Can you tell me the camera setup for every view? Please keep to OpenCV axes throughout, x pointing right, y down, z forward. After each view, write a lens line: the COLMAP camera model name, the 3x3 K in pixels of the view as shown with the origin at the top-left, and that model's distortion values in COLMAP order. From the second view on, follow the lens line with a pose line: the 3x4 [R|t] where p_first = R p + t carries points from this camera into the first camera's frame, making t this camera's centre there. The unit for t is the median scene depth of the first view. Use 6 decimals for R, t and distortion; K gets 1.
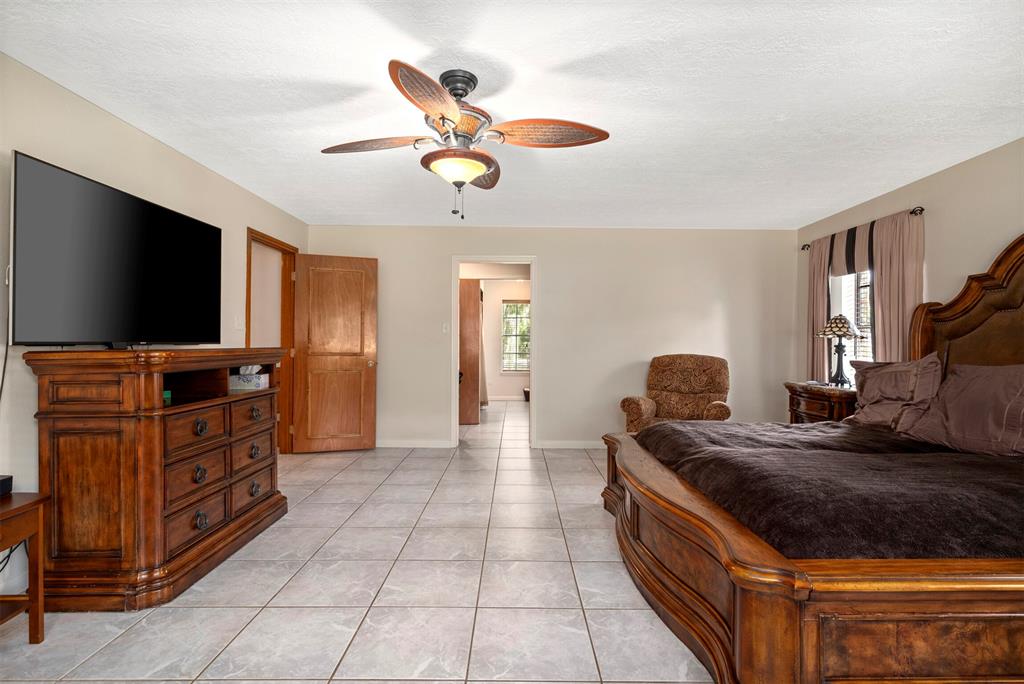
lens RADIAL K [[493.7, 0, 512.0], [0, 493.7, 342.0], [0, 0, 1]] dist [-0.000291, 0.000009]
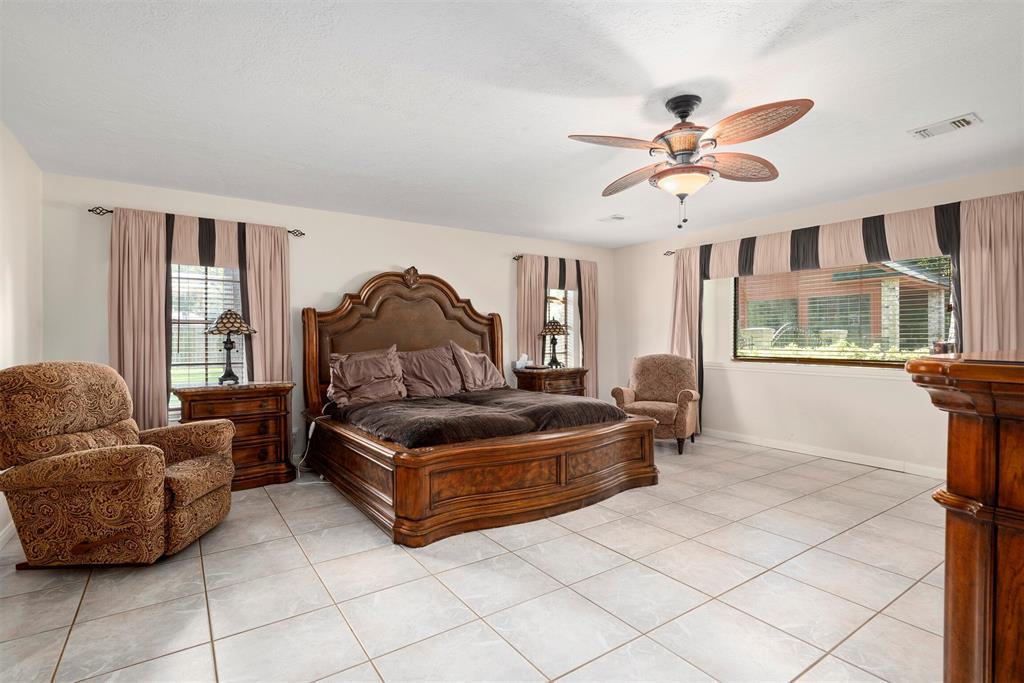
lens RADIAL K [[493.7, 0, 512.0], [0, 493.7, 341.5], [0, 0, 1]] dist [-0.000291, 0.000009]
pose [[-0.576860, -0.004830, 0.816829, -0.520122], [0.000235, 0.999981, 0.006080, 0.002004], [-0.816843, 0.003699, -0.576848, 1.276064]]
